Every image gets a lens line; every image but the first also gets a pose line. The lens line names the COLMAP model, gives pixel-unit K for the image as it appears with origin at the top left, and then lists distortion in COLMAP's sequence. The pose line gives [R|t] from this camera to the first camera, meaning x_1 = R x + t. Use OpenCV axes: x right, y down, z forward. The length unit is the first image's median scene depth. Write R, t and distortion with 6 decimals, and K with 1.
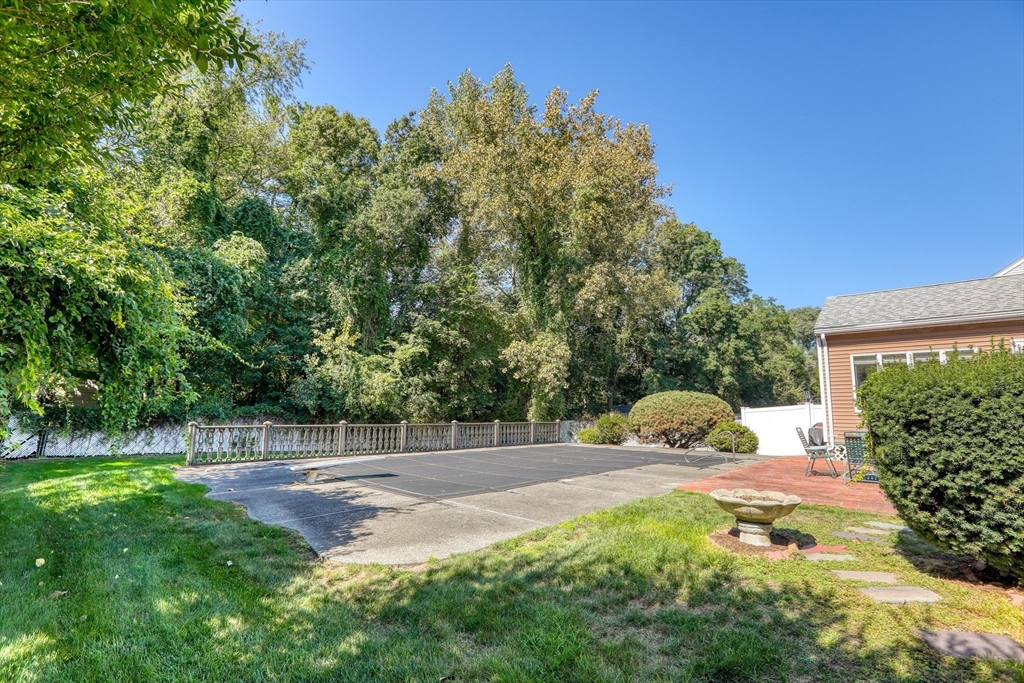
lens RADIAL K [[471.5, 0, 512.0], [0, 471.5, 341.5], [0, 0, 1]] dist [-0.060381, 0.018900]
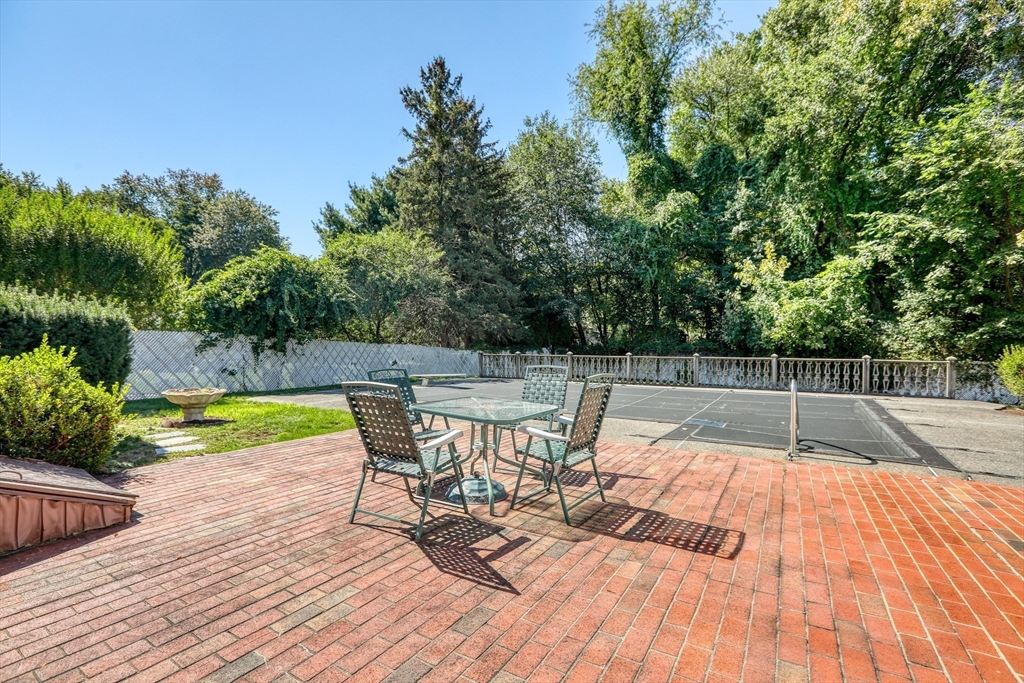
lens RADIAL K [[464.7, 0, 511.6], [0, 464.7, 343.3], [0, 0, 1]] dist [-0.058137, 0.019567]
pose [[0.195276, -0.002042, -0.980746, 0.434377], [0.147224, 0.988728, 0.027255, 0.049400], [0.969635, -0.149711, 0.193375, 0.336153]]
